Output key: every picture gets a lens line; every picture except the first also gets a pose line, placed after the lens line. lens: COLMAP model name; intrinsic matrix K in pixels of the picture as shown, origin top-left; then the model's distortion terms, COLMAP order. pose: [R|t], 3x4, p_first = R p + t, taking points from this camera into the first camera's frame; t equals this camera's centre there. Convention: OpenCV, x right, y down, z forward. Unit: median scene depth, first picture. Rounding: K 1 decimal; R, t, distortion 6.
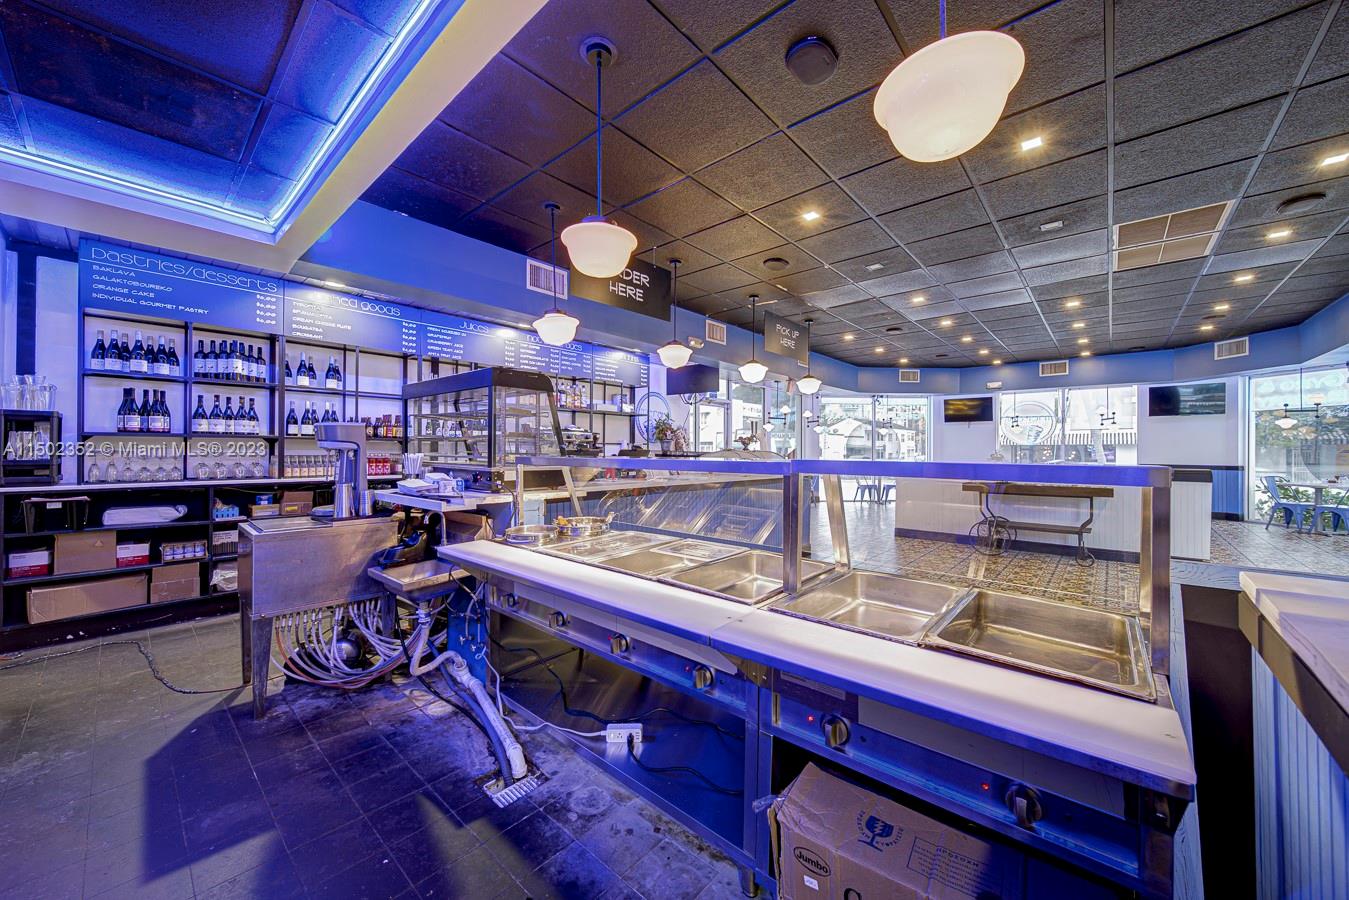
lens RADIAL K [[488.5, 0, 694.7], [0, 488.5, 449.7], [0, 0, 1]] dist [-0.000938, -0.000533]
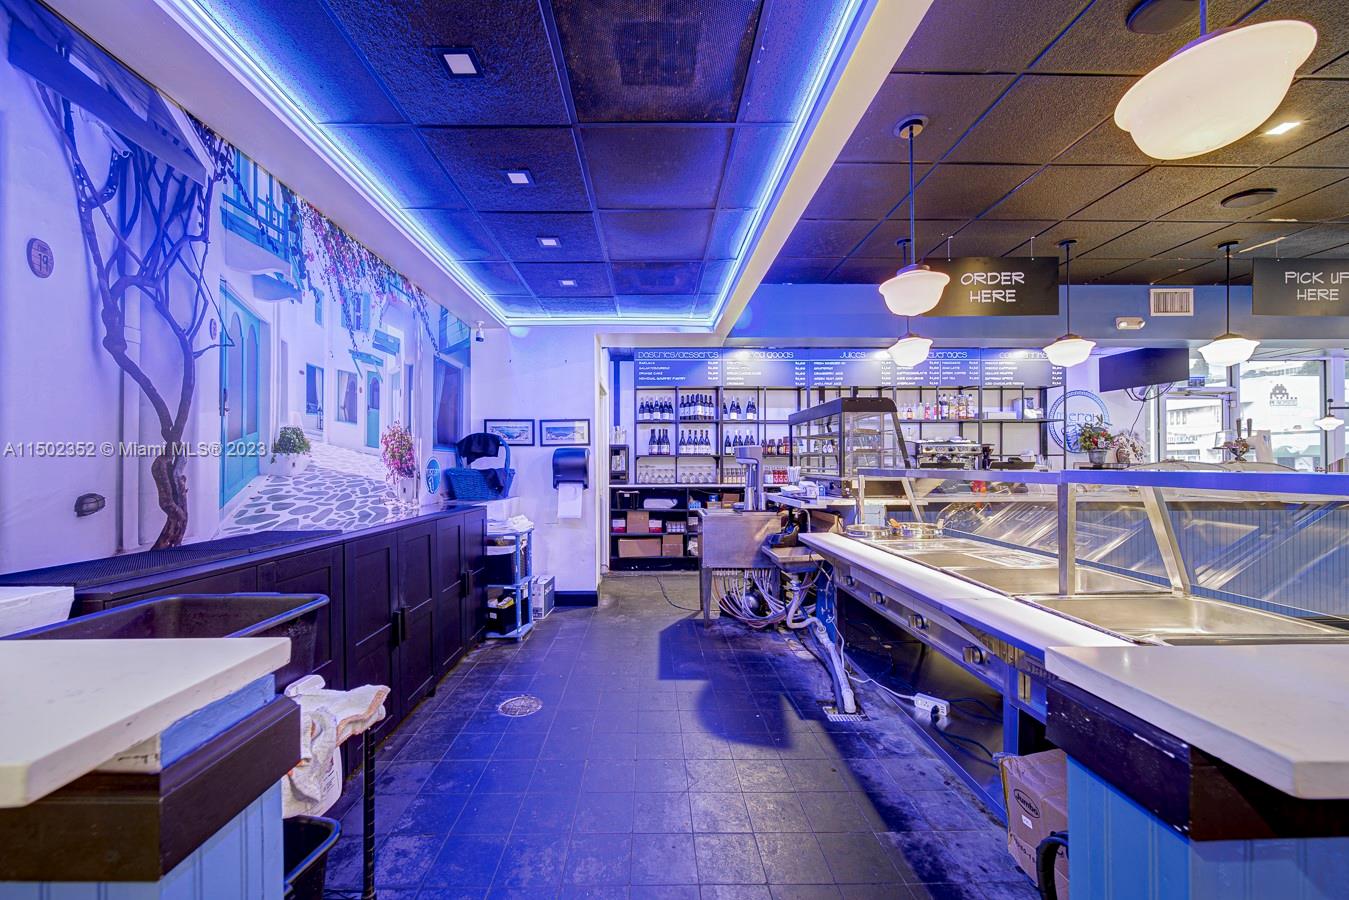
lens RADIAL K [[491.9, 0, 658.3], [0, 491.9, 462.3], [0, 0, 1]] dist [0.000383, -0.000033]
pose [[0.660119, -0.009698, -0.751099, 0.196792], [0.007651, 0.999952, -0.006187, 0.001484], [0.751122, -0.001662, 0.660161, -0.168627]]
